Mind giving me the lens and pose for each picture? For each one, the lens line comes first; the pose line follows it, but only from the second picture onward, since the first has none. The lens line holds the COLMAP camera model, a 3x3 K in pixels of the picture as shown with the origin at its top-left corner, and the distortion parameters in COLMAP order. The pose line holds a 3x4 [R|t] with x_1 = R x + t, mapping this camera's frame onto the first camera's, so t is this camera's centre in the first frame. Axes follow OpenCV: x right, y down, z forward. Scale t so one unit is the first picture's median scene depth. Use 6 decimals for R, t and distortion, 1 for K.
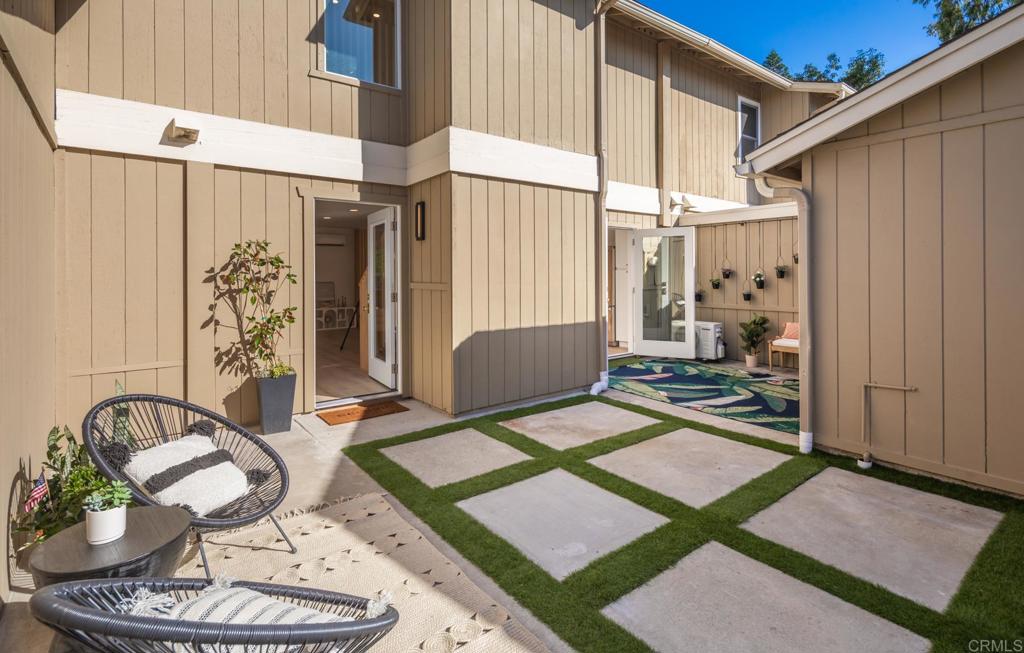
lens RADIAL K [[499.7, 0, 500.8], [0, 499.7, 272.8], [0, 0, 1]] dist [0.001352, -0.002095]
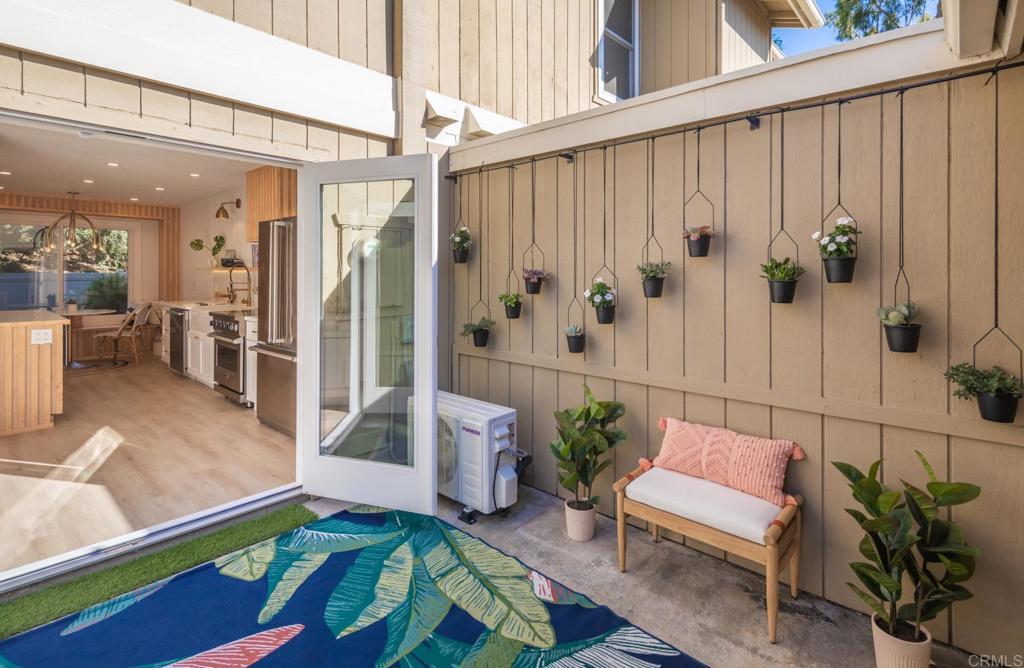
lens RADIAL K [[499.7, 0, 512.4], [0, 499.7, 274.7], [0, 0, 1]] dist [0.001352, -0.002095]
pose [[0.981939, 0.008078, 0.189023, 0.359392], [-0.009274, 0.999942, 0.005447, -0.005854], [-0.188968, -0.007101, 0.981958, 0.609674]]
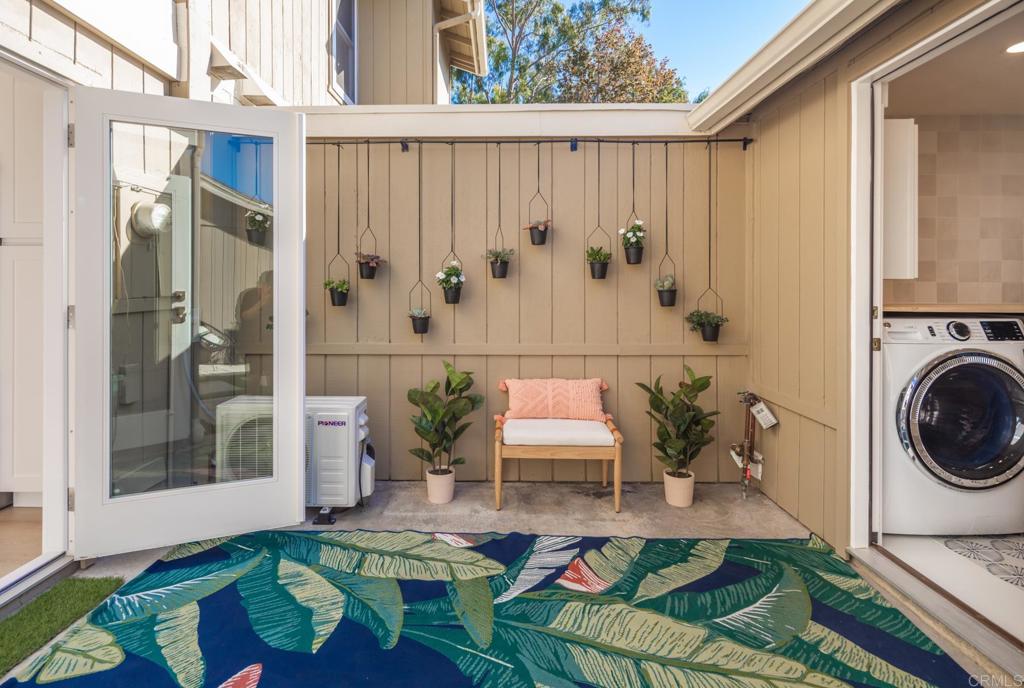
lens RADIAL K [[516.6, 0, 500.7], [0, 516.6, 294.4], [0, 0, 1]] dist [0.001505, -0.005292]
pose [[0.606545, 0.002843, 0.795044, 0.192534], [-0.007932, 0.999965, 0.002476, 0.021863], [-0.795009, -0.007808, 0.606547, 0.671984]]
